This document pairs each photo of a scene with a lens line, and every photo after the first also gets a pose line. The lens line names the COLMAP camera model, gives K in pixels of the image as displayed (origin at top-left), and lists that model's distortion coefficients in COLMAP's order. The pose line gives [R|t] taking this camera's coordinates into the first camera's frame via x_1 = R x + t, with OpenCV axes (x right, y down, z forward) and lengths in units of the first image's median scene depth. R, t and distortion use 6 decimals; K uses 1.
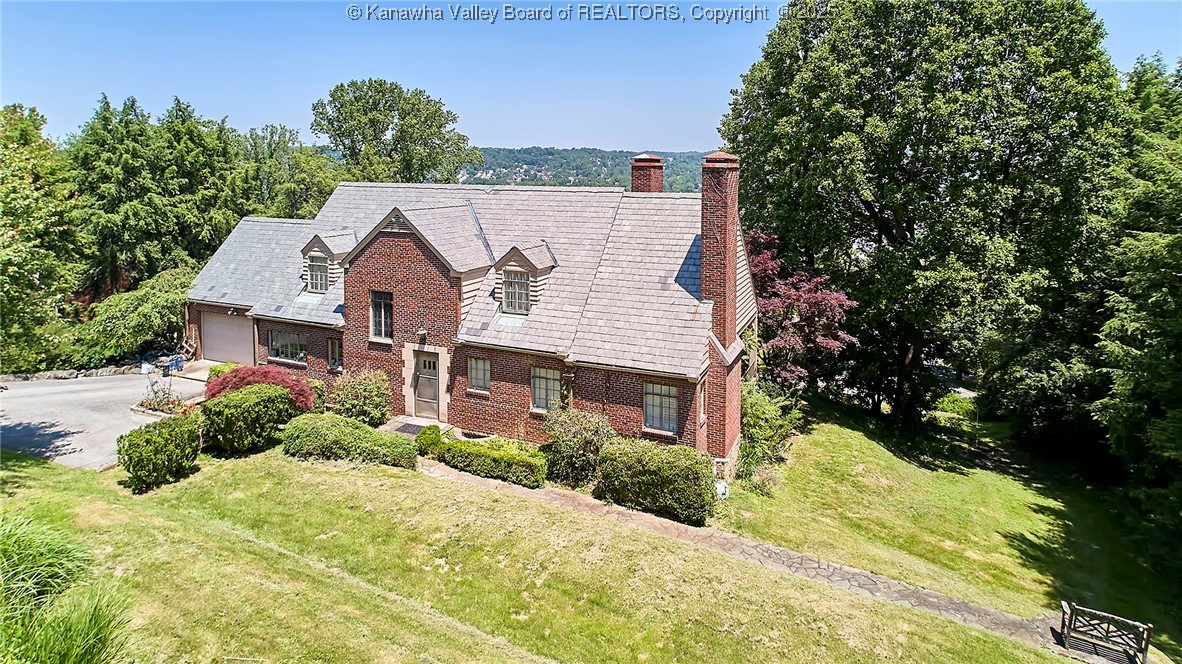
lens RADIAL K [[695.7, 0, 584.1], [0, 695.7, 213.0], [0, 0, 1]] dist [-0.015754, 0.004836]
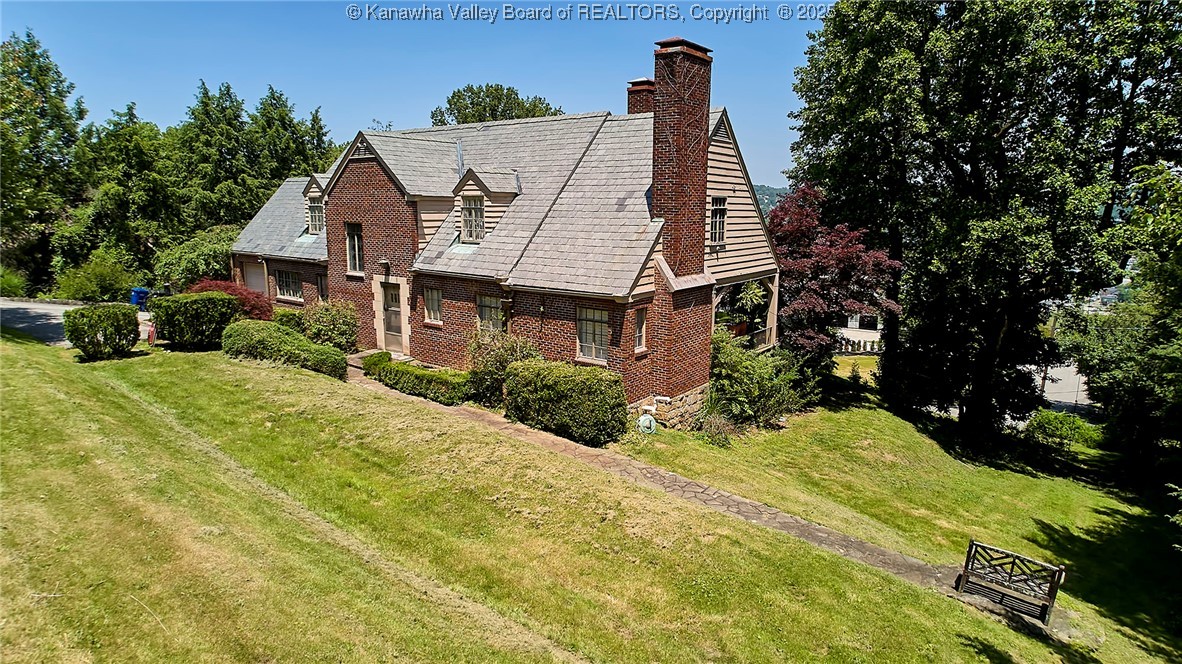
lens RADIAL K [[695.7, 0, 559.7], [0, 695.7, 356.2], [0, 0, 1]] dist [-0.015754, 0.004836]
pose [[0.966135, 0.057413, -0.251568, 0.259782], [-0.019738, 0.988520, 0.149798, 0.153240], [0.257280, -0.139760, 0.956177, 0.111112]]
